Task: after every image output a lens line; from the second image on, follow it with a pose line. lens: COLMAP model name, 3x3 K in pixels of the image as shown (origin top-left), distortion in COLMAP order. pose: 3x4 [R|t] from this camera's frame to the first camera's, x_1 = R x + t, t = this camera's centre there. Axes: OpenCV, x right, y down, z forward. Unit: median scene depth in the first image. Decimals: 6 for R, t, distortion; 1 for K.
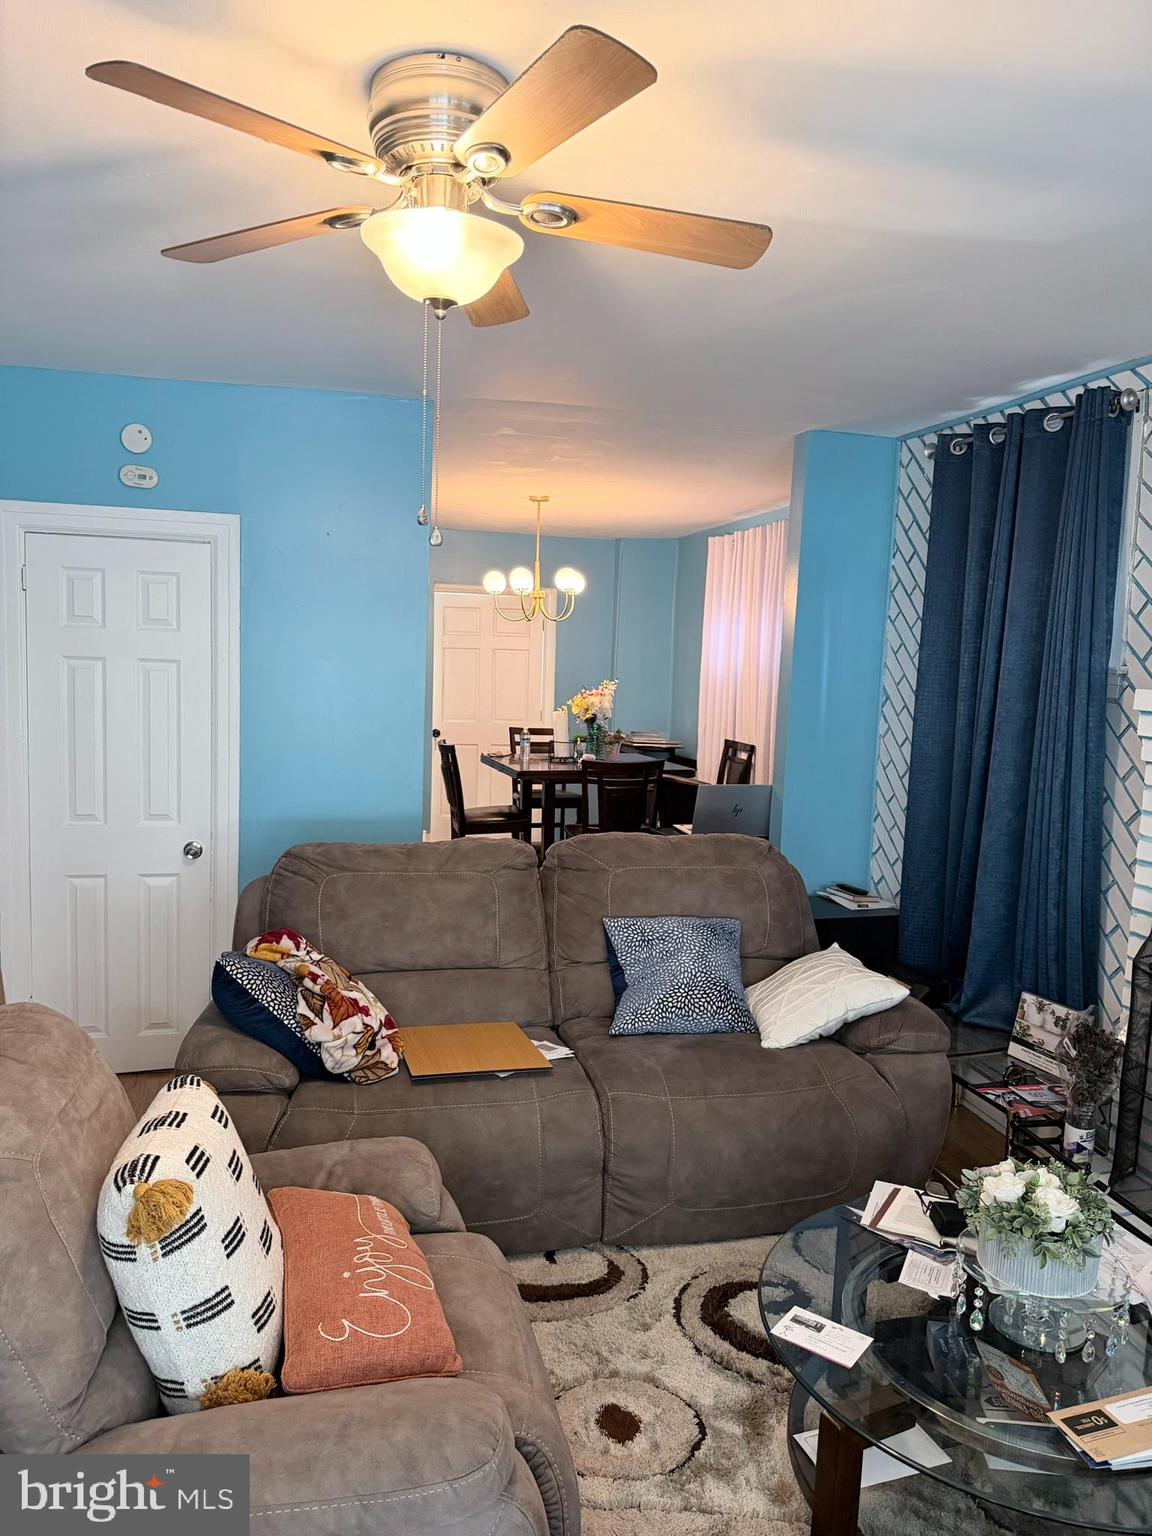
lens RADIAL K [[1061.0, 0, 576.0], [0, 1061.0, 768.0], [0, 0, 1]] dist [0.045278, -0.079764]
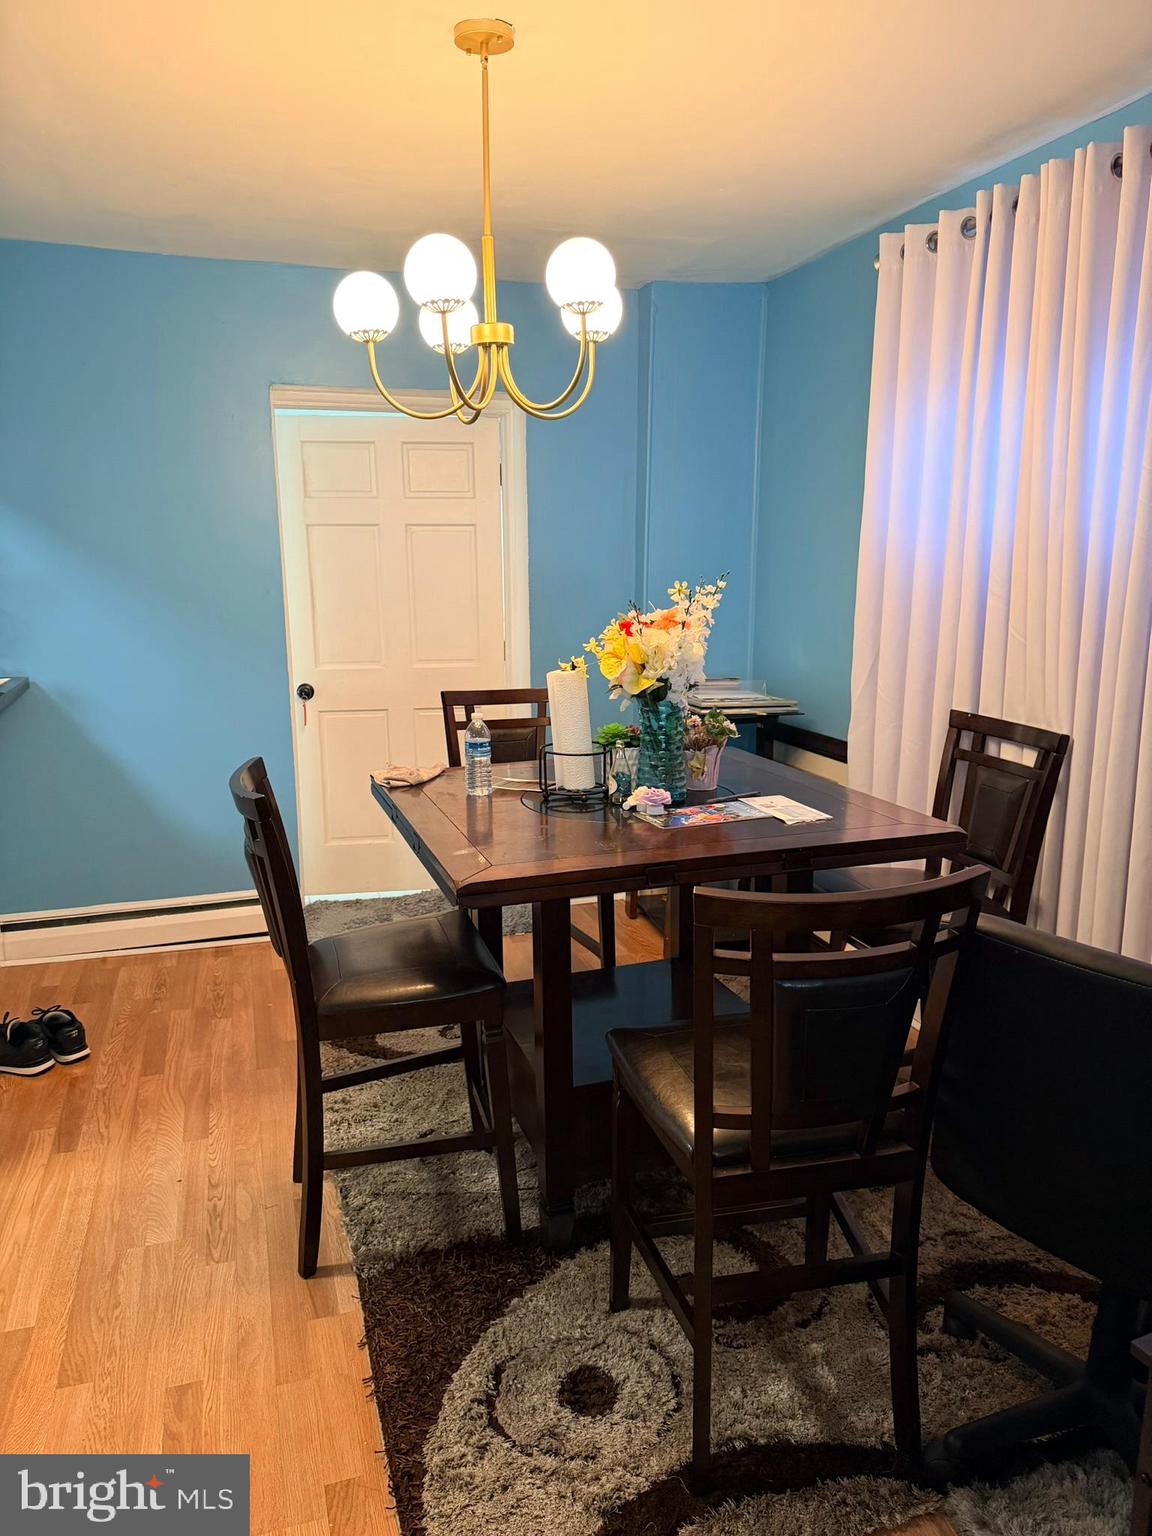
lens RADIAL K [[1061.0, 0, 576.0], [0, 1061.0, 768.0], [0, 0, 1]] dist [0.045278, -0.079764]
pose [[0.998222, -0.045181, 0.038870, -0.028342], [0.040759, 0.993329, 0.107871, -0.060702], [-0.043484, -0.106095, 0.993405, 0.632603]]
